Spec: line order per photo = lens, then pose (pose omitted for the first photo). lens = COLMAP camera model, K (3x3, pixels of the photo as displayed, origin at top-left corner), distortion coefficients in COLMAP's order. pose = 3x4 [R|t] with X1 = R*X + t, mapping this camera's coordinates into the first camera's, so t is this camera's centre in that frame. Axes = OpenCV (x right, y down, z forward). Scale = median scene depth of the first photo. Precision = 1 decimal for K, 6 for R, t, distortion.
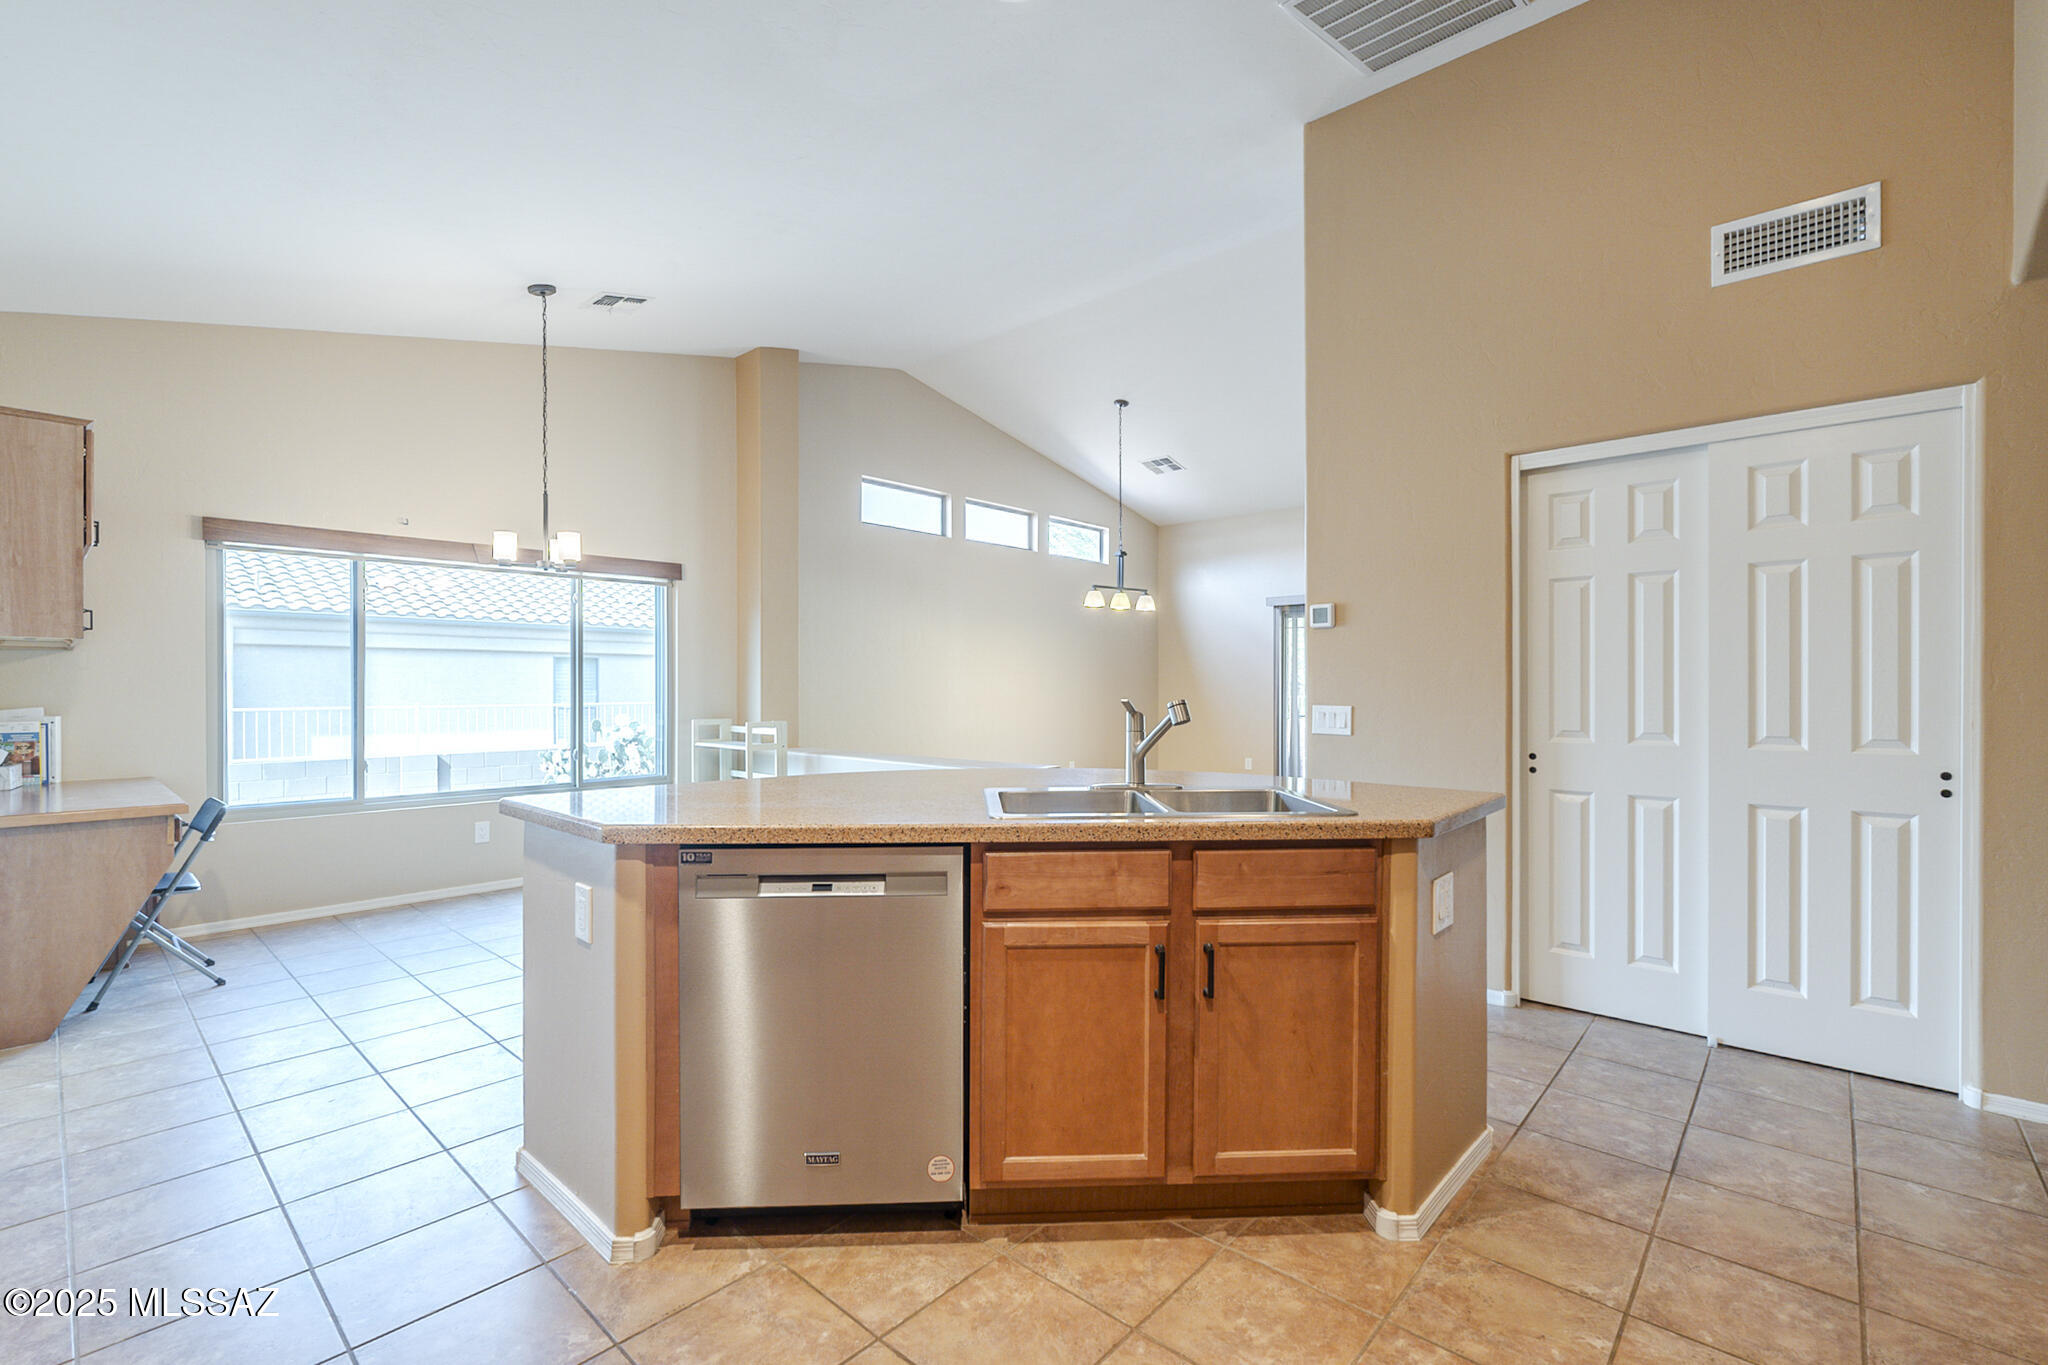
lens RADIAL K [[905.2, 0, 1030.9], [0, 905.2, 683.8], [0, 0, 1]] dist [-0.003369, -0.000674]
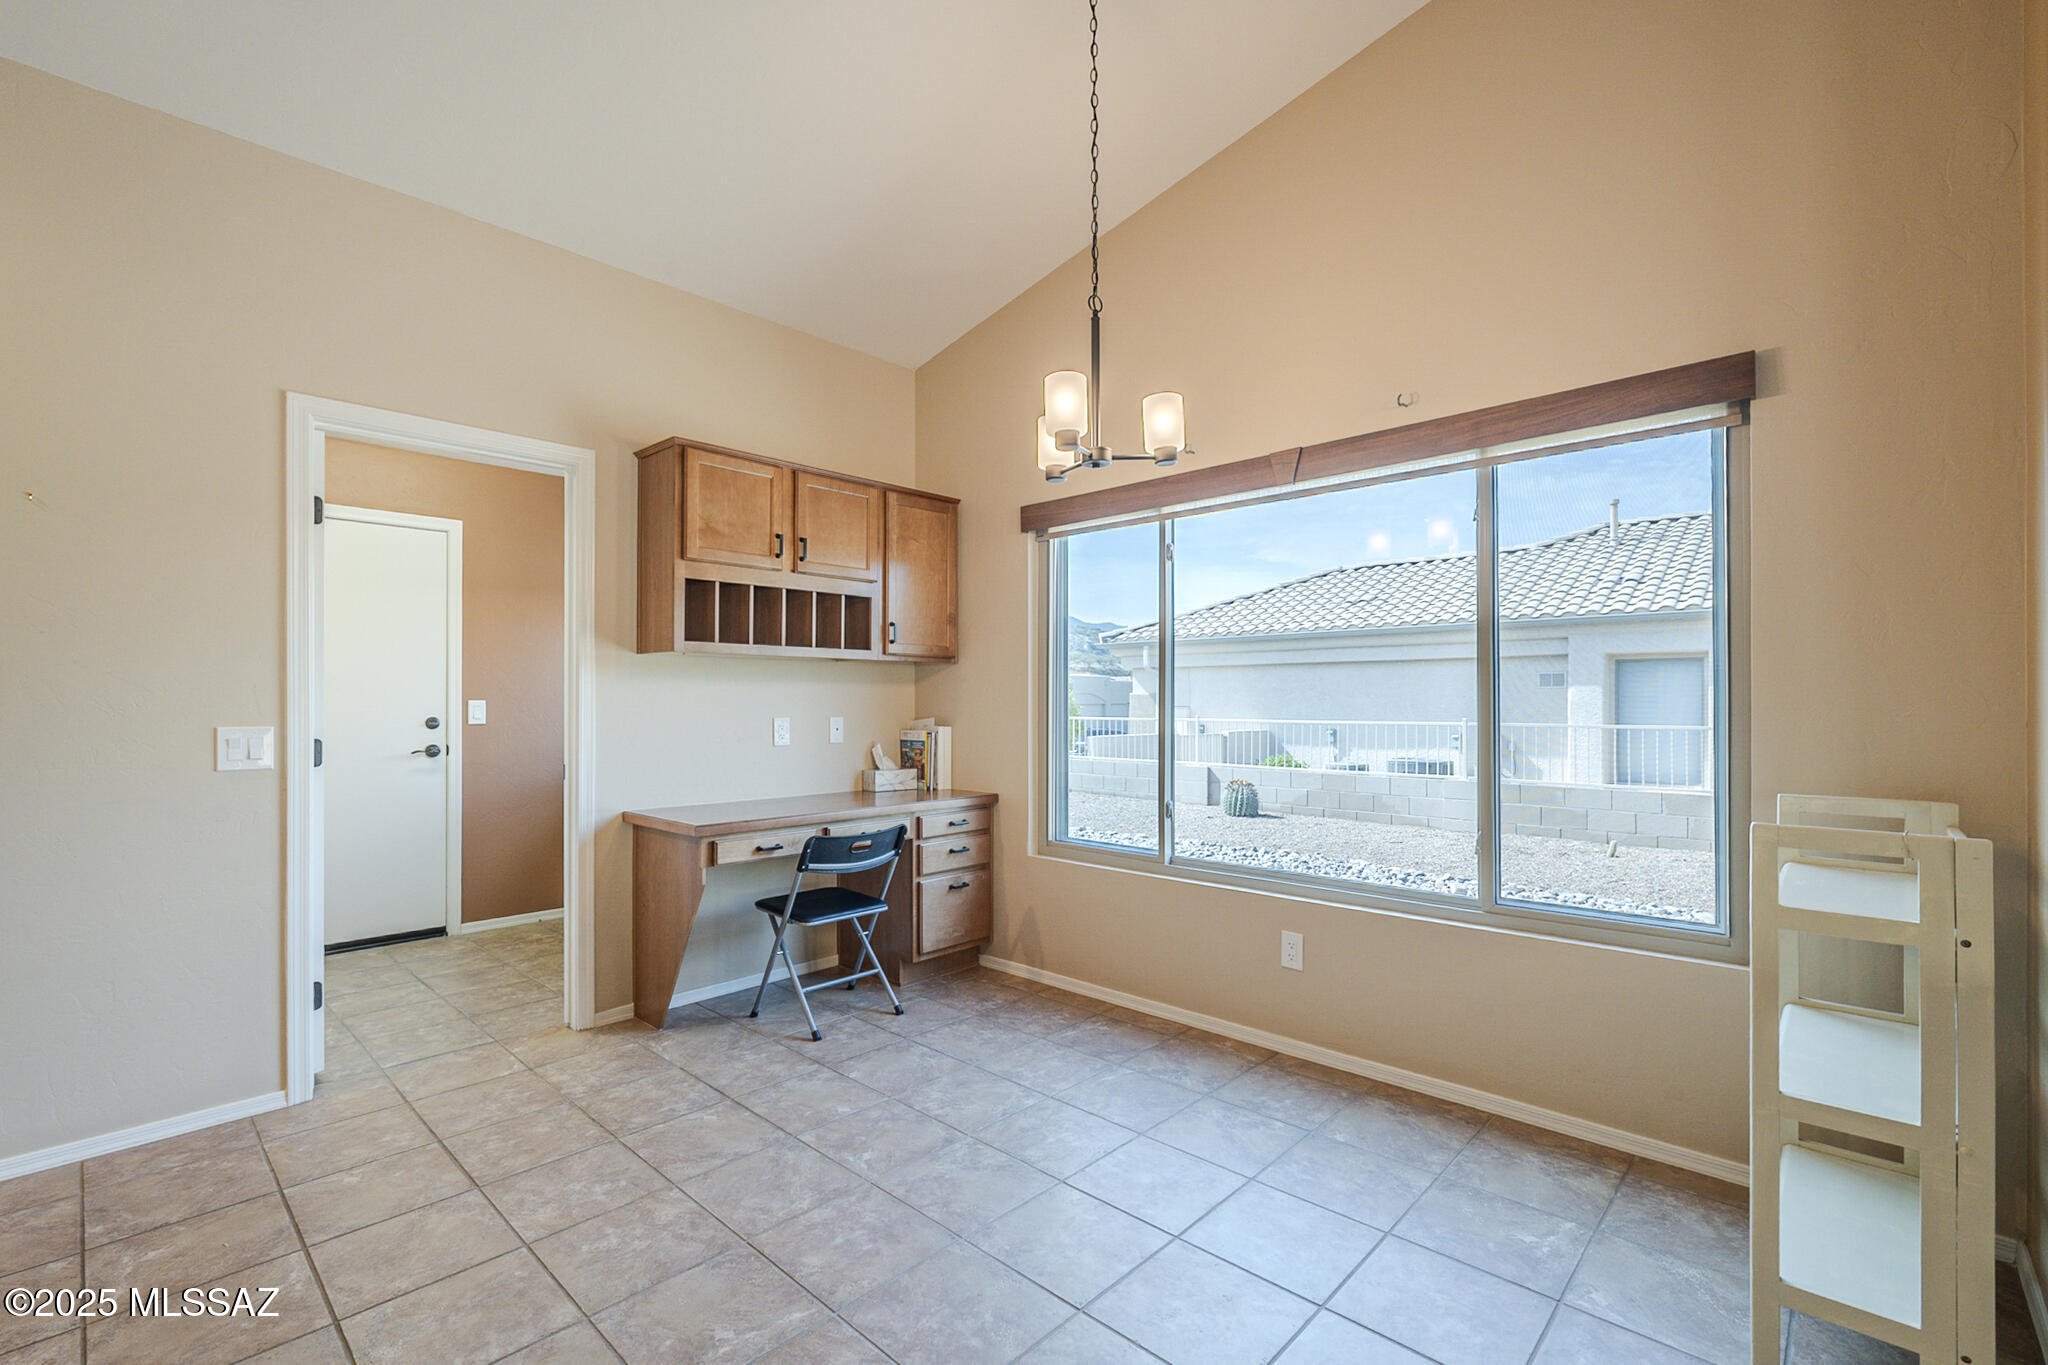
lens RADIAL K [[905.2, 0, 1013.2], [0, 905.2, 710.5], [0, 0, 1]] dist [-0.003369, -0.000674]
pose [[-0.031889, 0.014334, -0.999389, -0.019009], [0.002237, 0.999896, 0.014270, 0.001571], [0.999489, -0.001780, -0.031918, 0.708477]]
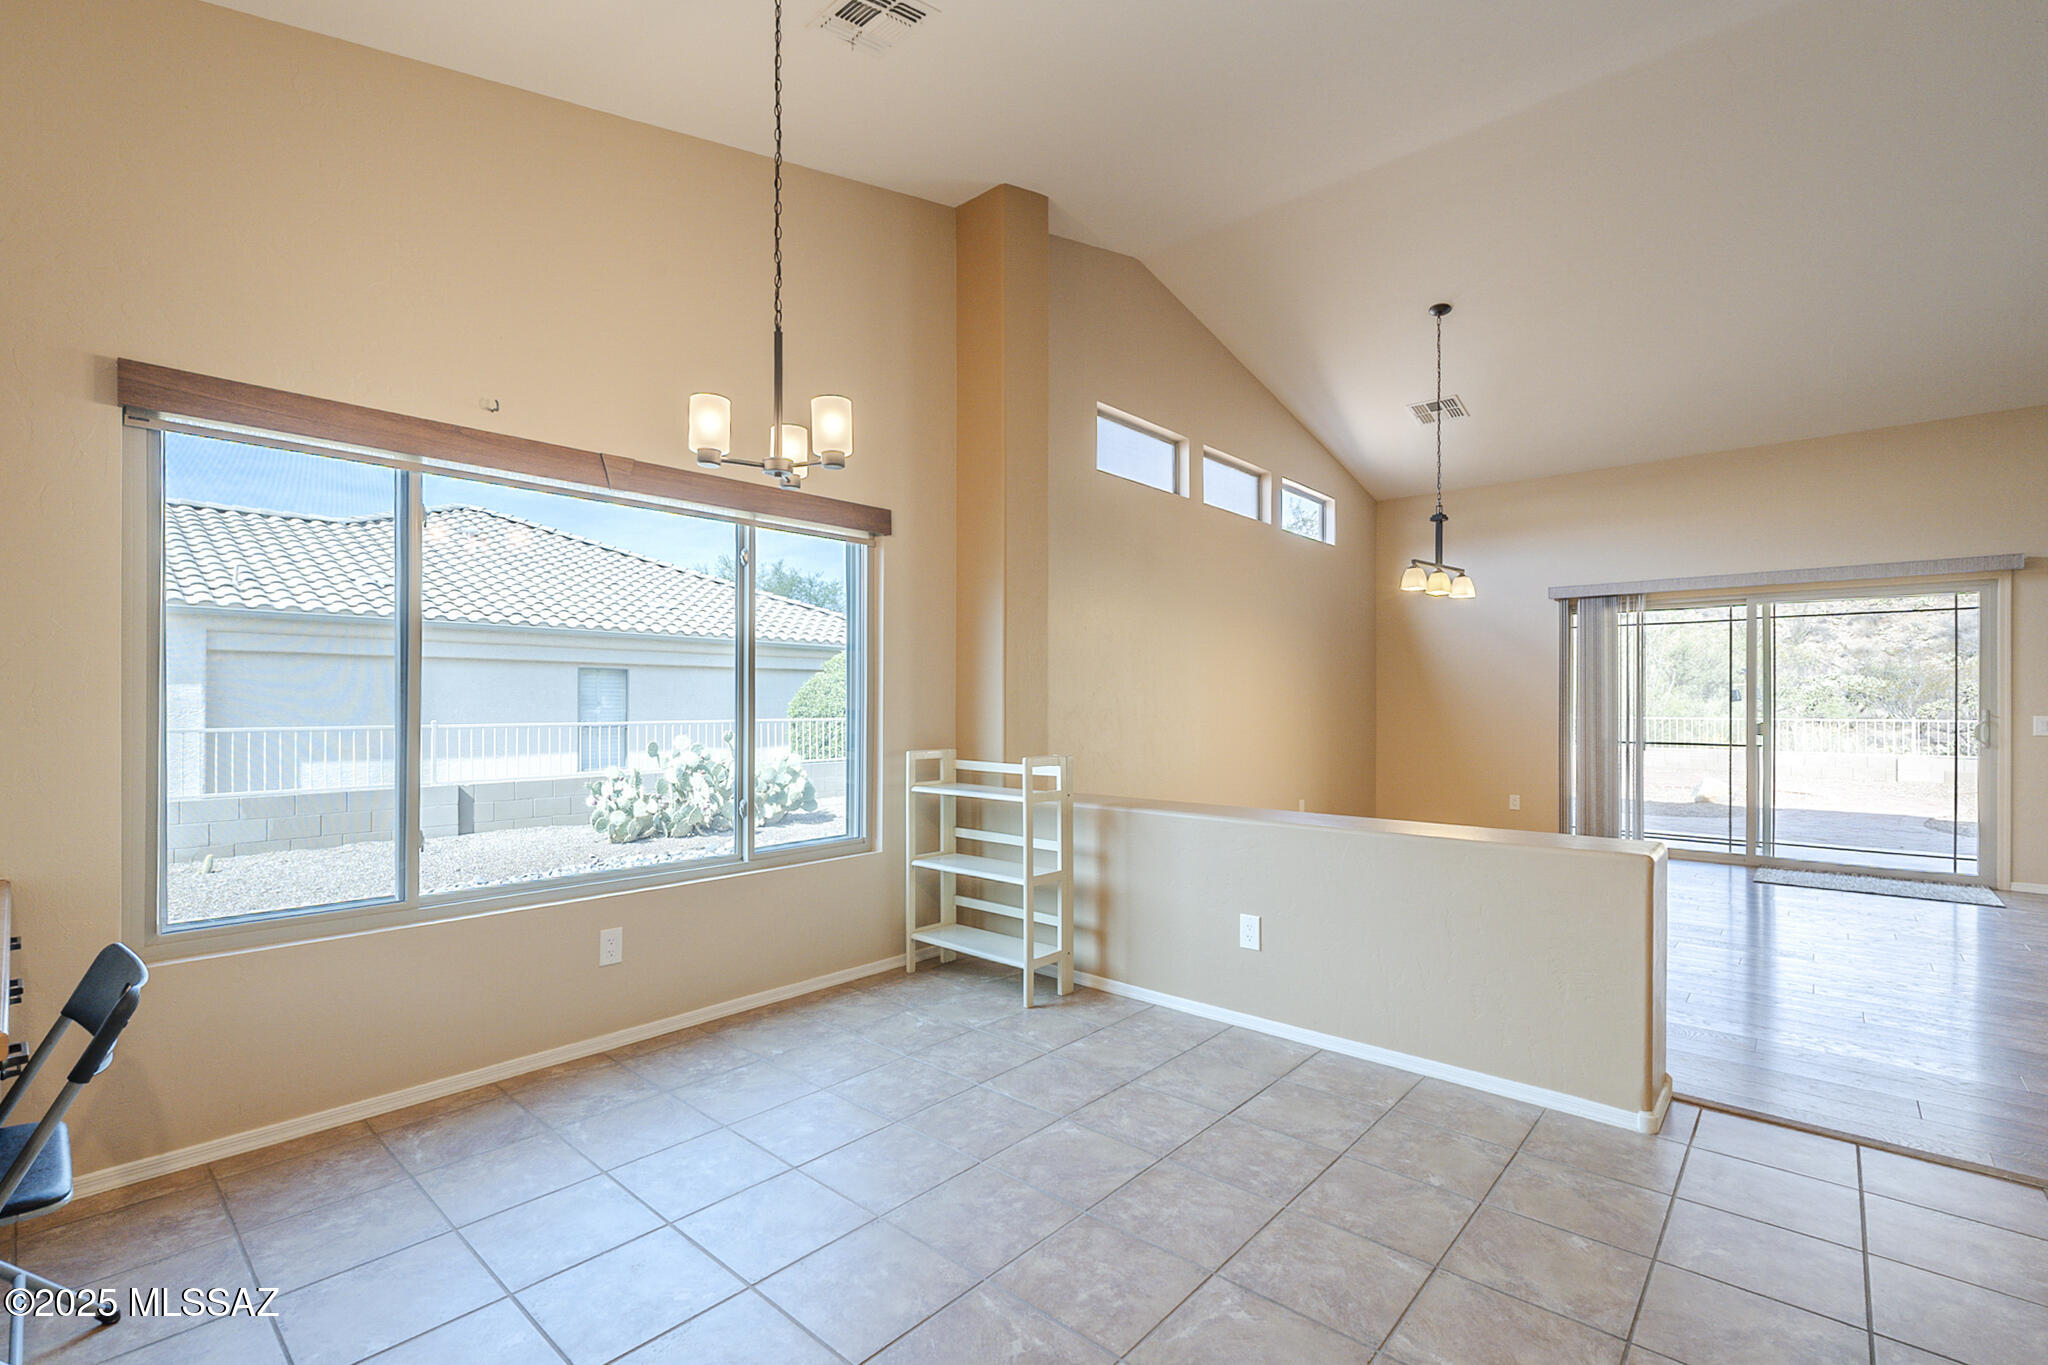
lens RADIAL K [[905.2, 0, 1016.5], [0, 905.2, 695.1], [0, 0, 1]] dist [-0.003369, -0.000674]
pose [[0.999992, 0.002104, 0.003491, -0.289569], [-0.002081, 0.999976, -0.006578, 0.003704], [-0.003505, 0.006571, 0.999972, 0.343845]]
